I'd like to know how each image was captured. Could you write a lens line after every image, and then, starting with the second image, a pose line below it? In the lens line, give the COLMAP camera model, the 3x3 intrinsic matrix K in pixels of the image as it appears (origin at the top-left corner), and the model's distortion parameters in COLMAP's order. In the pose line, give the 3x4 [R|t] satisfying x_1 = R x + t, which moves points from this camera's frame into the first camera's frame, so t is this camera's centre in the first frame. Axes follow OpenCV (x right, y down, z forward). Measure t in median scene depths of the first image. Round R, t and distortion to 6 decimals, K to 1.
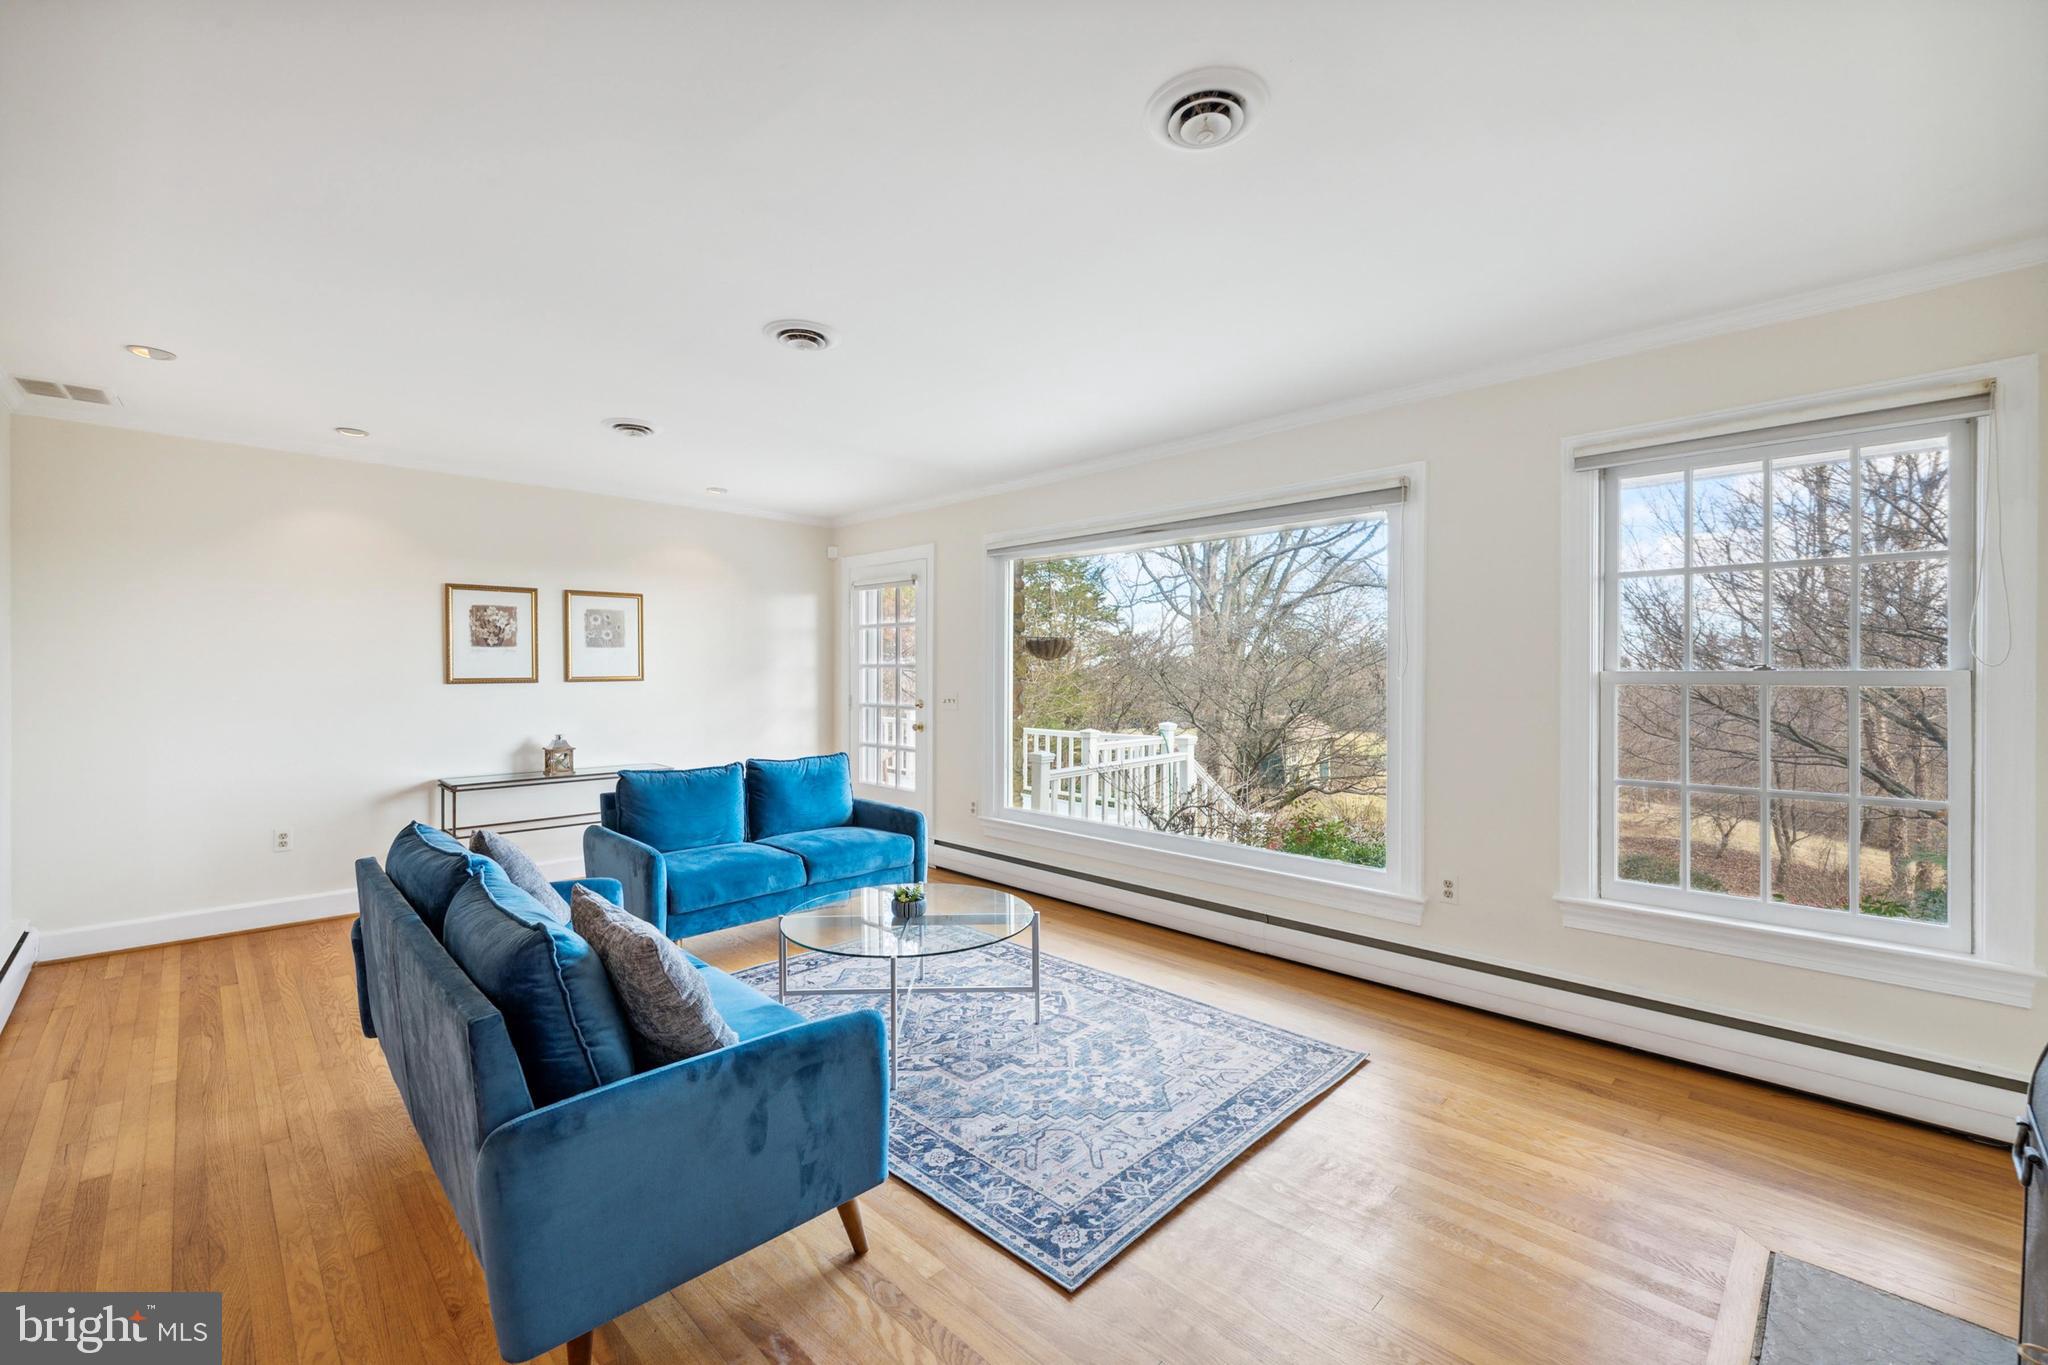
lens RADIAL K [[828.3, 0, 1030.1], [0, 828.3, 677.4], [0, 0, 1]] dist [-0.003798, -0.000039]
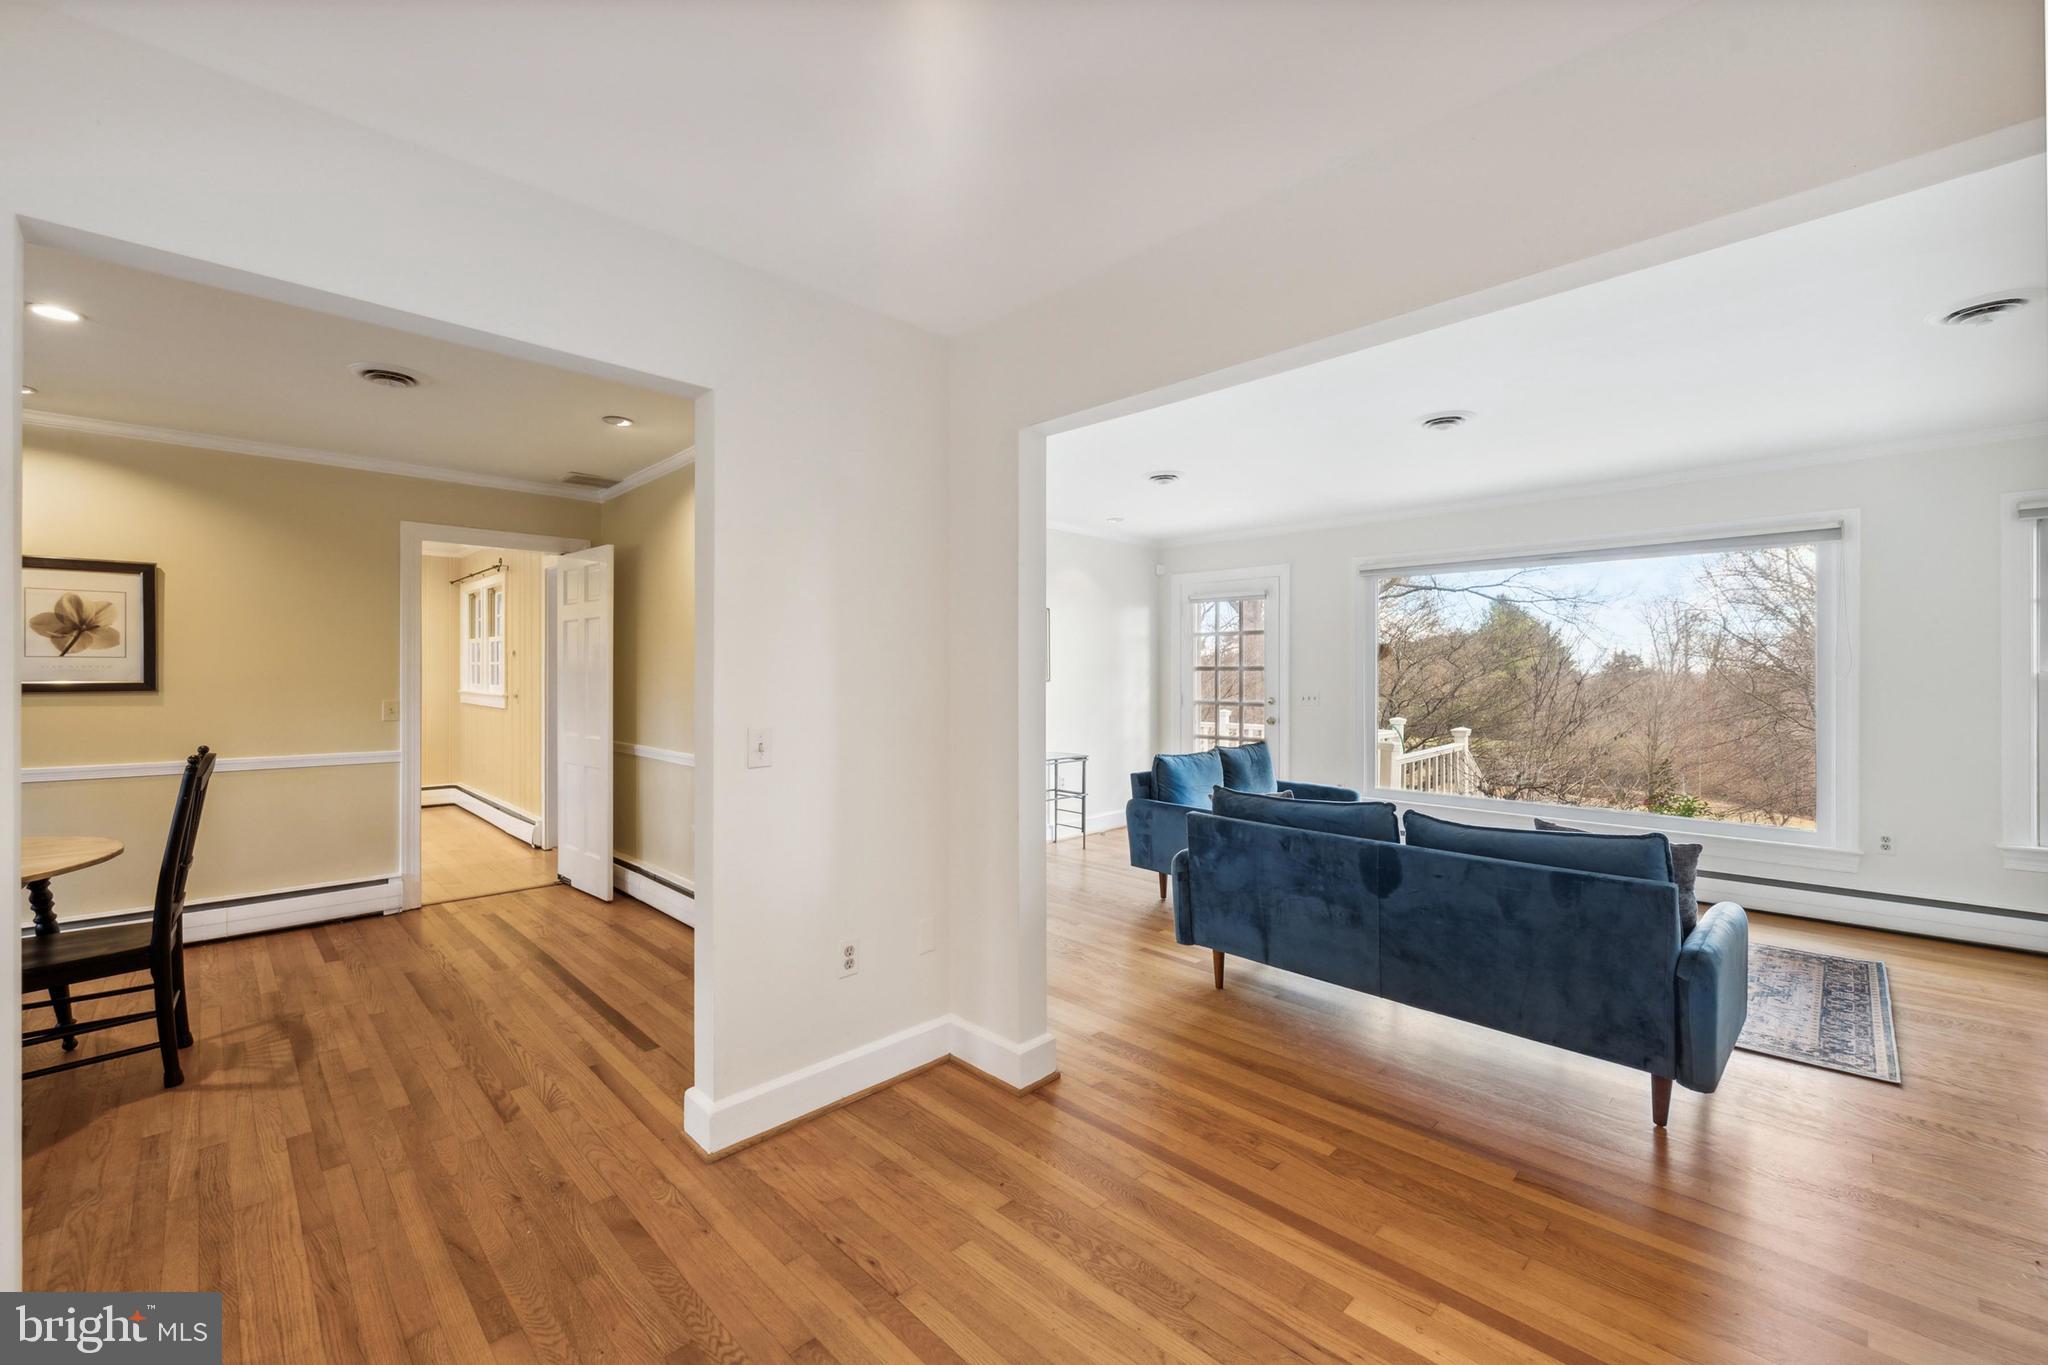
lens RADIAL K [[828.3, 0, 1014.0], [0, 828.3, 678.5], [0, 0, 1]] dist [-0.003798, -0.000039]
pose [[0.999993, -0.003688, 0.001066, -0.827346], [0.003687, 0.999992, 0.001490, -0.005339], [-0.001072, -0.001486, 0.999998, -0.268654]]
